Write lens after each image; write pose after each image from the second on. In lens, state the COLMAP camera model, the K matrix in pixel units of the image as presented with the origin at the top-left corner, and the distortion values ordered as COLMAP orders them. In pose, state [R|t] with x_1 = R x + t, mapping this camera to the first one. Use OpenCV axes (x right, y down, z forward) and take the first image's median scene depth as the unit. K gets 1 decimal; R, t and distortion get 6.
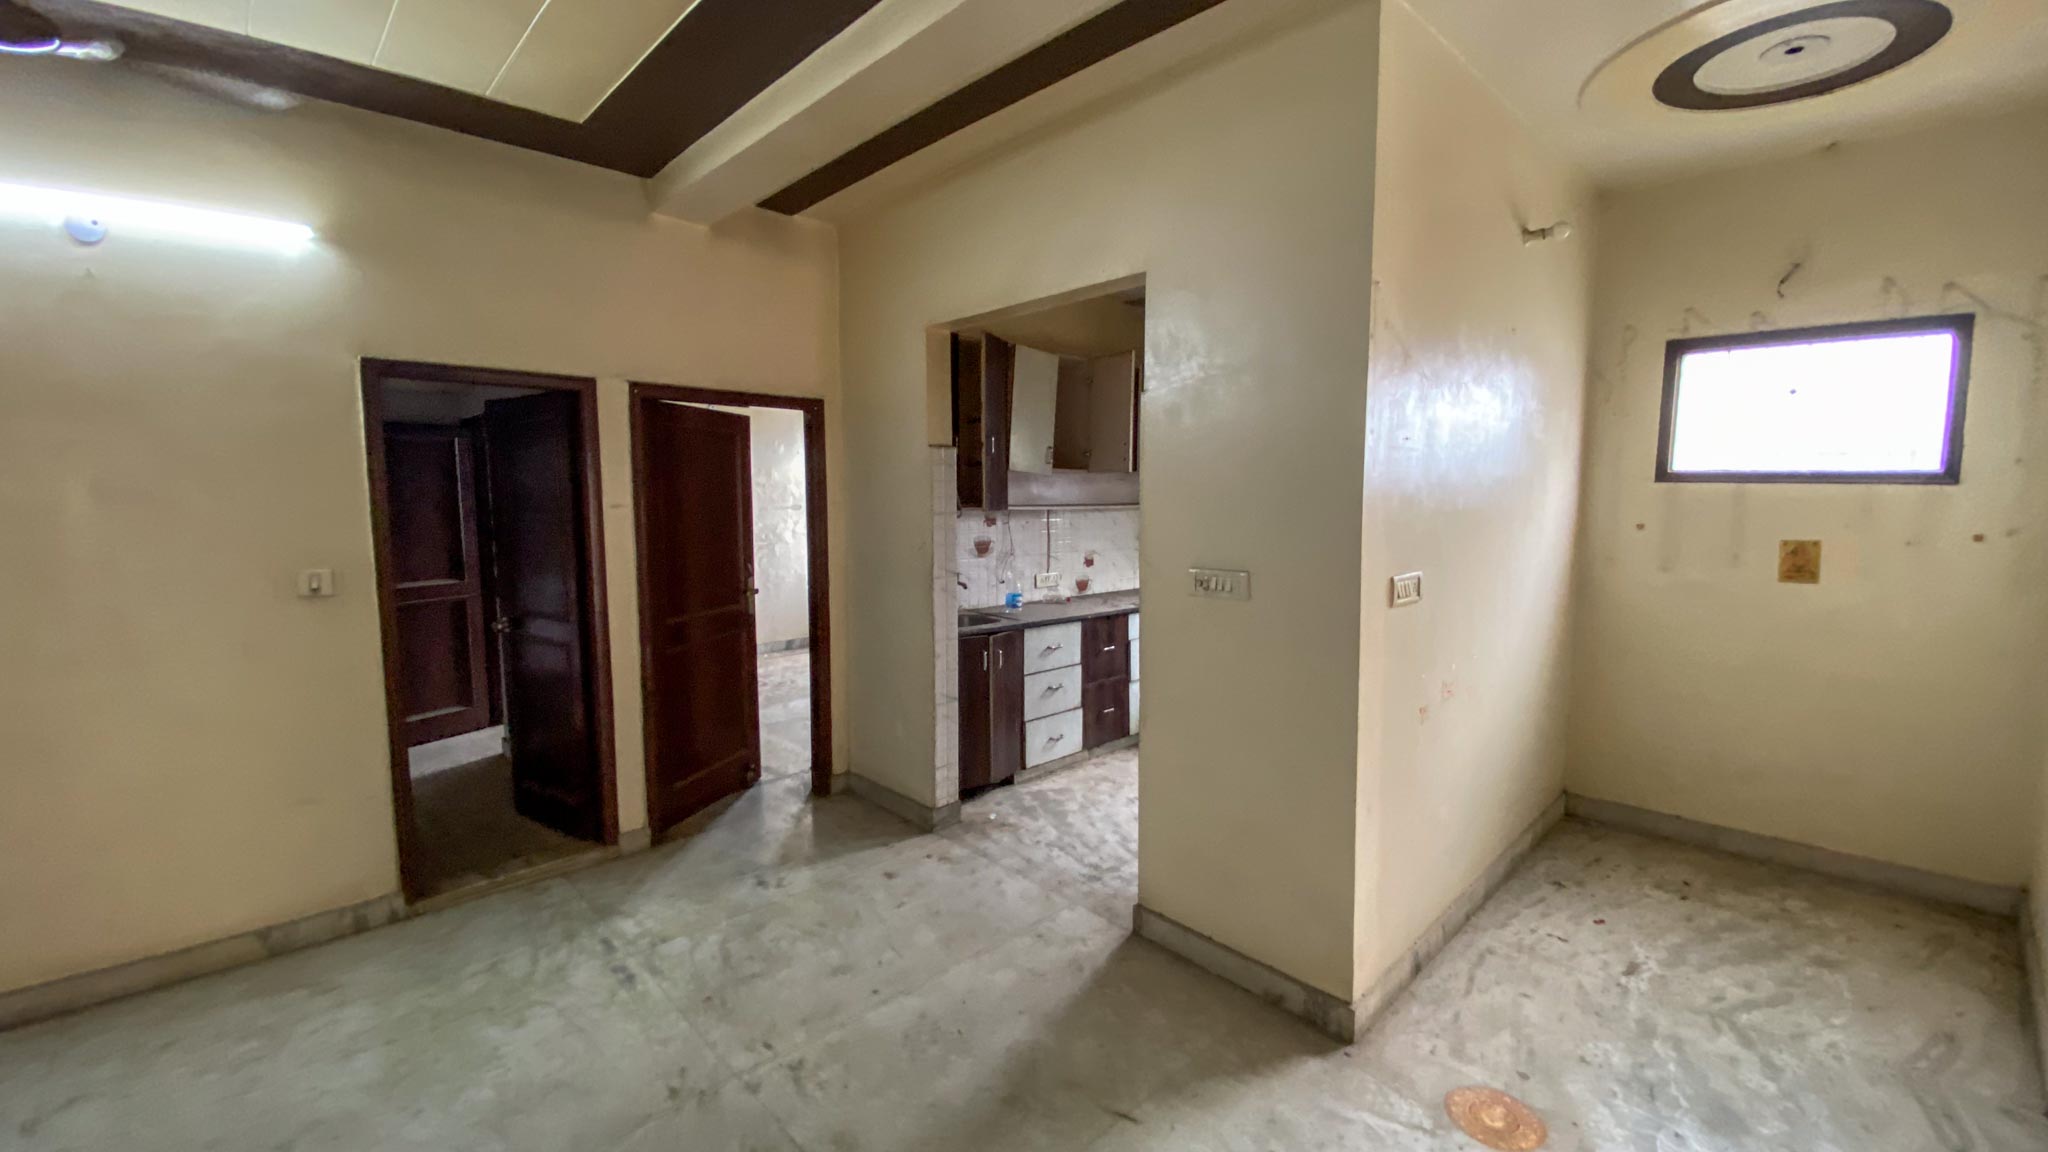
lens RADIAL K [[823.1, 0, 1025.0], [0, 823.1, 570.1], [0, 0, 1]] dist [0.021963, -0.020093]
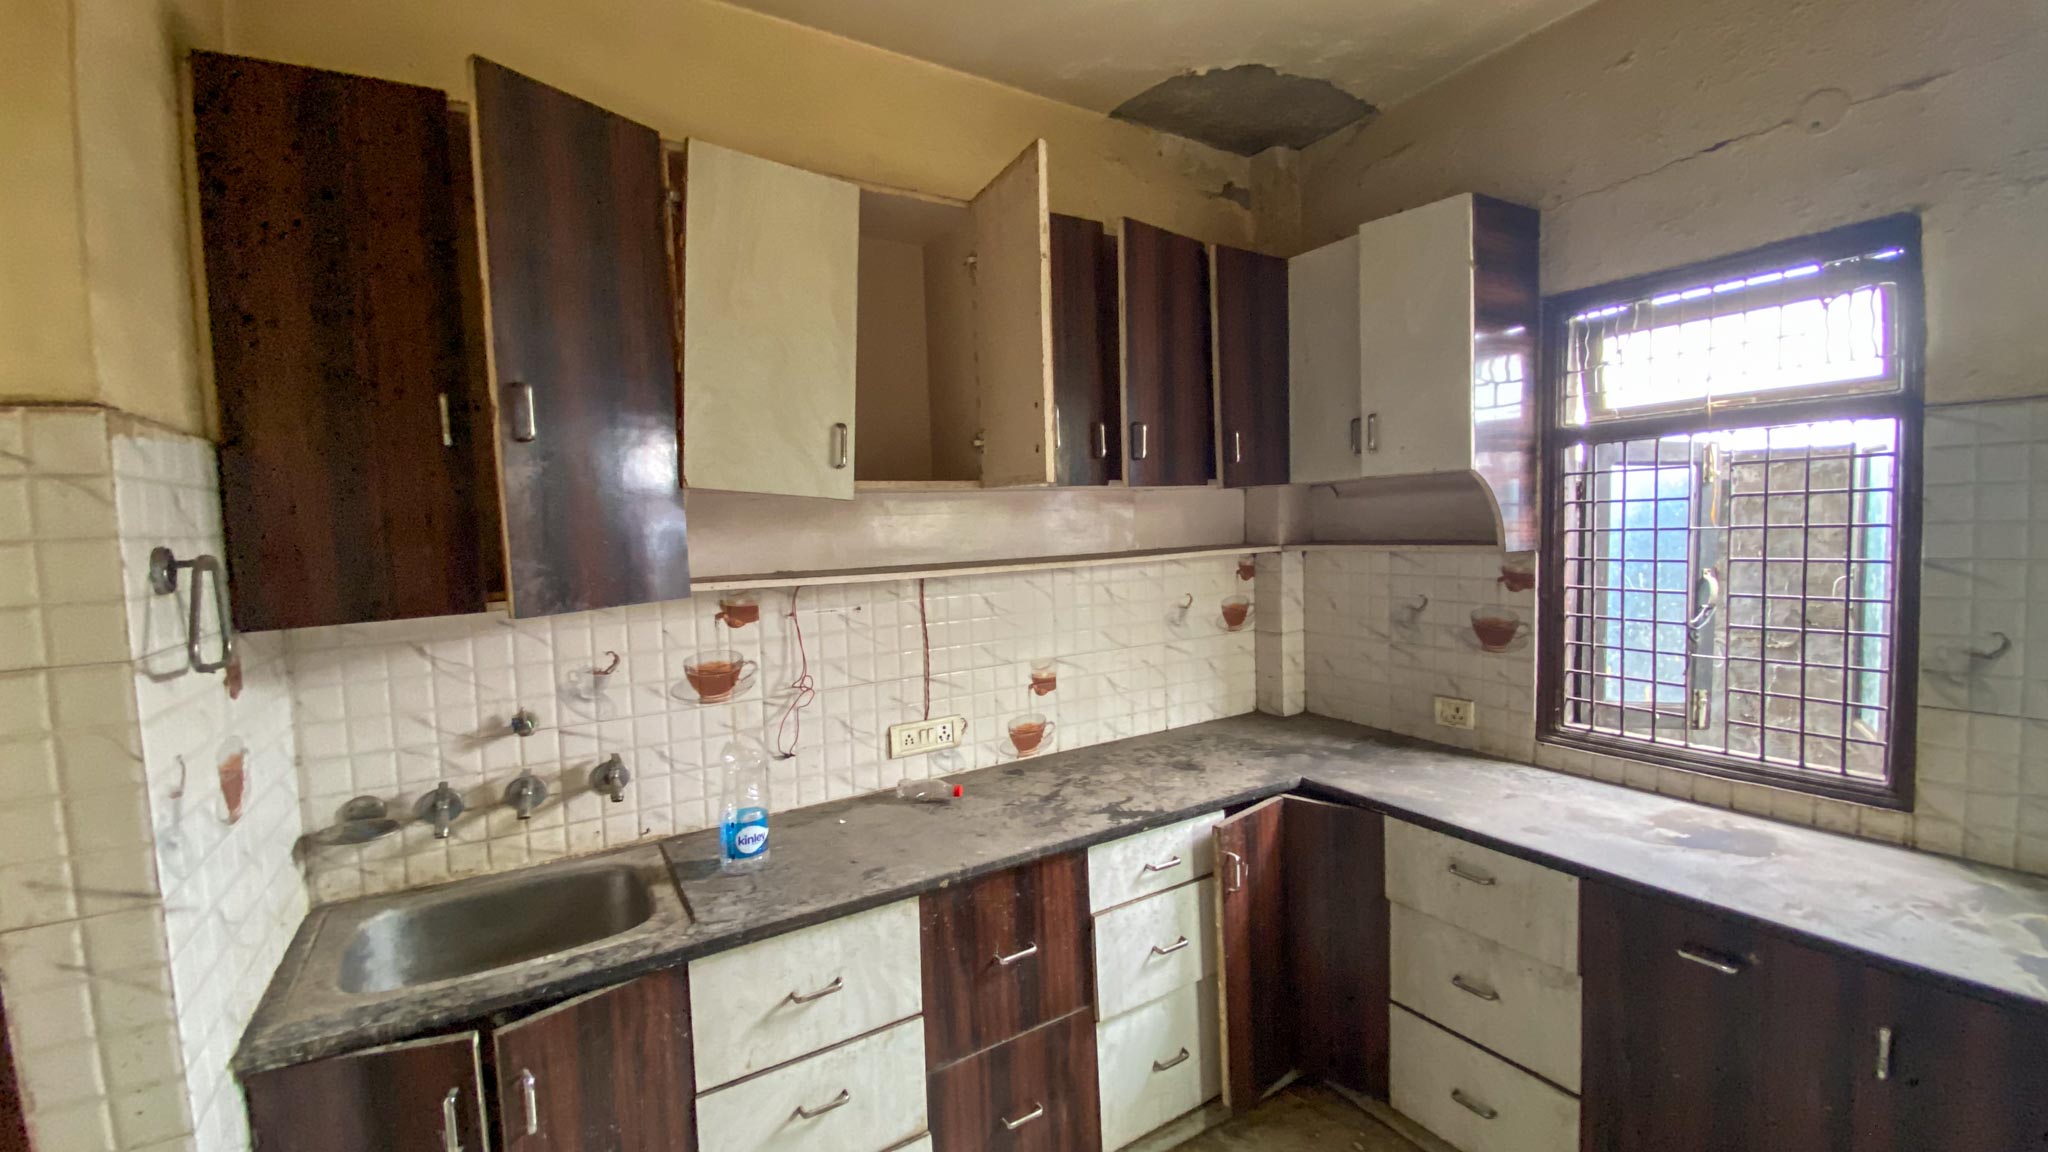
lens RADIAL K [[823.1, 0, 1025.0], [0, 823.1, 570.1], [0, 0, 1]] dist [0.021963, -0.020093]
pose [[0.976677, -0.018227, -0.213939, 0.235762], [0.012422, 0.999518, -0.028448, -0.085848], [0.214354, 0.025127, 0.976433, 0.790452]]
